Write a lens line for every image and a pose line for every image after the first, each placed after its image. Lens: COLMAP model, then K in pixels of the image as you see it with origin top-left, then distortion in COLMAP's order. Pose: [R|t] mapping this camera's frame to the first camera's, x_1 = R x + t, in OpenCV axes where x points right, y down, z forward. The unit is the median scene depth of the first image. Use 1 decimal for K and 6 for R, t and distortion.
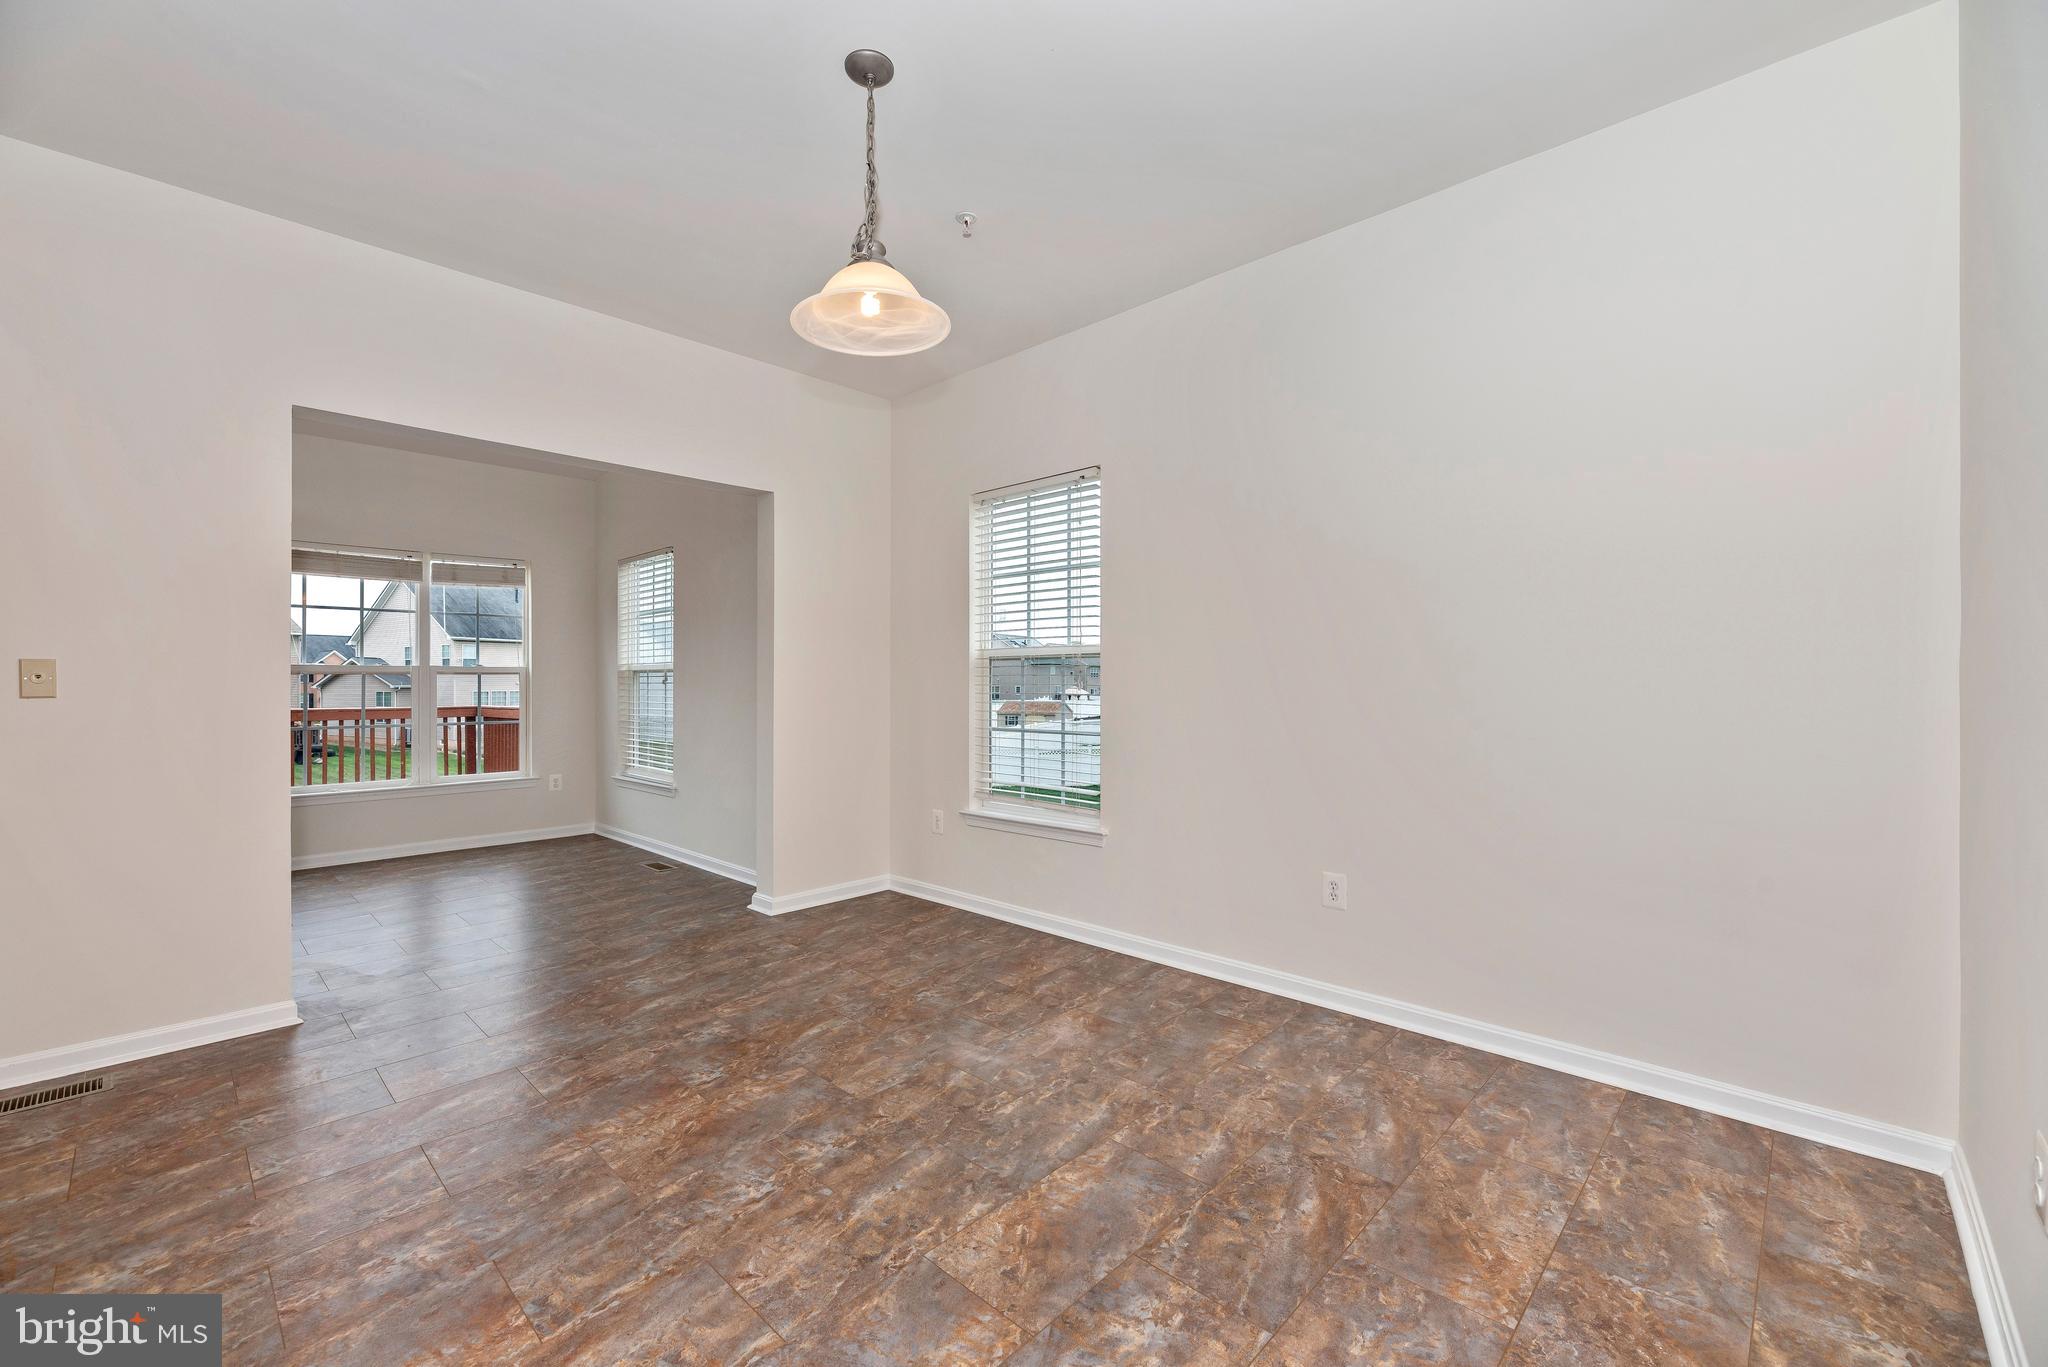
lens RADIAL K [[832.3, 0, 1042.4], [0, 832.3, 683.6], [0, 0, 1]] dist [-0.000437, 0.000161]
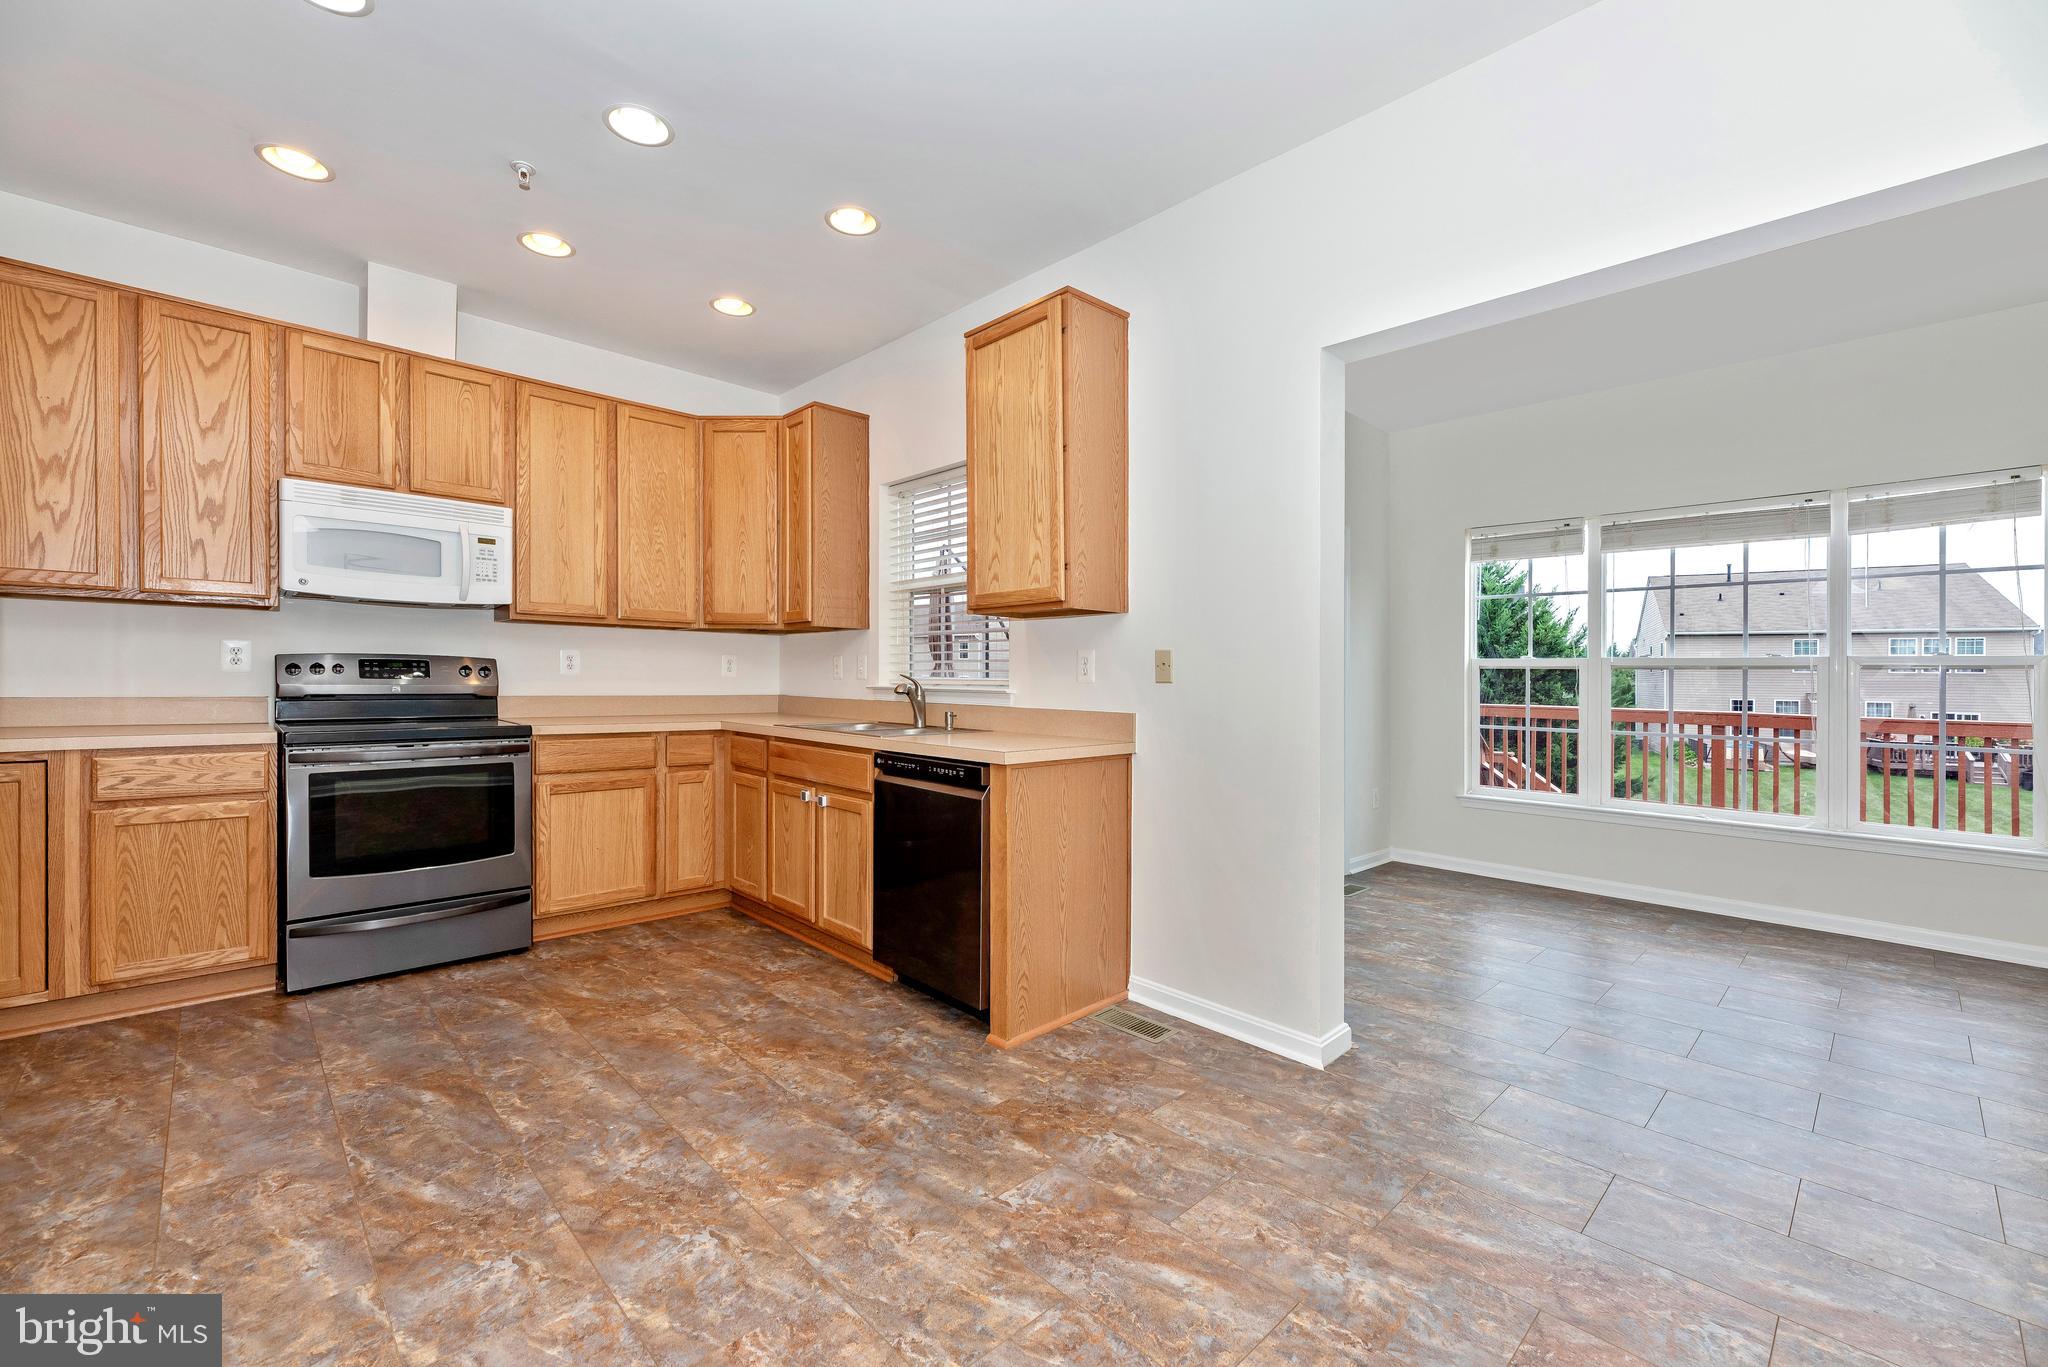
lens RADIAL K [[832.3, 0, 985.6], [0, 832.3, 670.1], [0, 0, 1]] dist [-0.000437, 0.000161]
pose [[-0.081311, -0.011102, -0.996627, -0.011580], [-0.013256, 0.999862, -0.010056, 0.013563], [0.996601, 0.012394, -0.081447, 0.832051]]
